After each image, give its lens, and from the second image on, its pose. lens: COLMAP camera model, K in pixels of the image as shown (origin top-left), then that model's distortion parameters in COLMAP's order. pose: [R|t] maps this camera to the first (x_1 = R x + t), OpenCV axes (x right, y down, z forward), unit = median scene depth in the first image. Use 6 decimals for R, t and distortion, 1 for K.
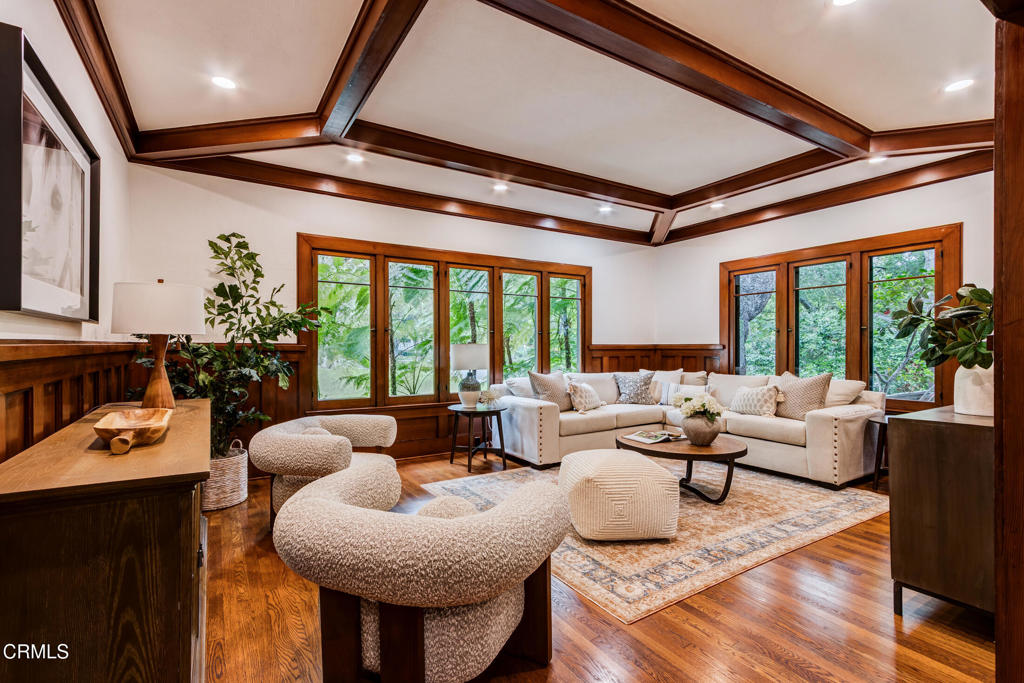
lens RADIAL K [[467.3, 0, 505.6], [0, 467.3, 348.0], [0, 0, 1]] dist [0.004640, -0.000457]
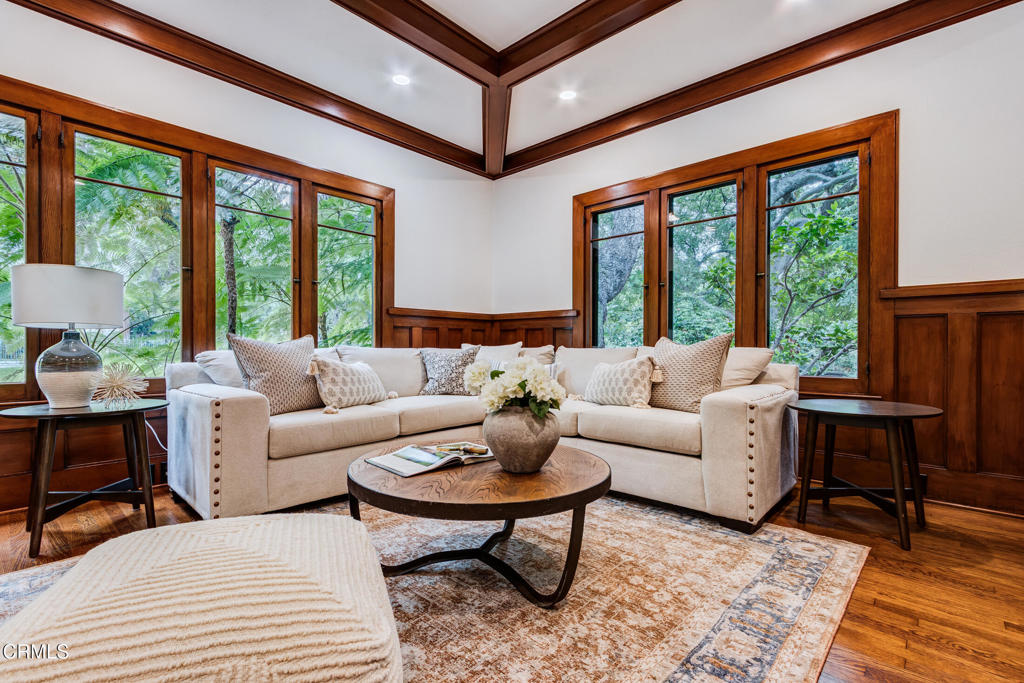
lens RADIAL K [[467.3, 0, 512.7], [0, 467.3, 343.6], [0, 0, 1]] dist [0.004640, -0.000457]
pose [[0.960137, 0.008637, 0.279395, 0.230904], [-0.006208, 0.999935, -0.009580, 0.070179], [-0.279460, 0.007464, 0.960128, 0.460120]]
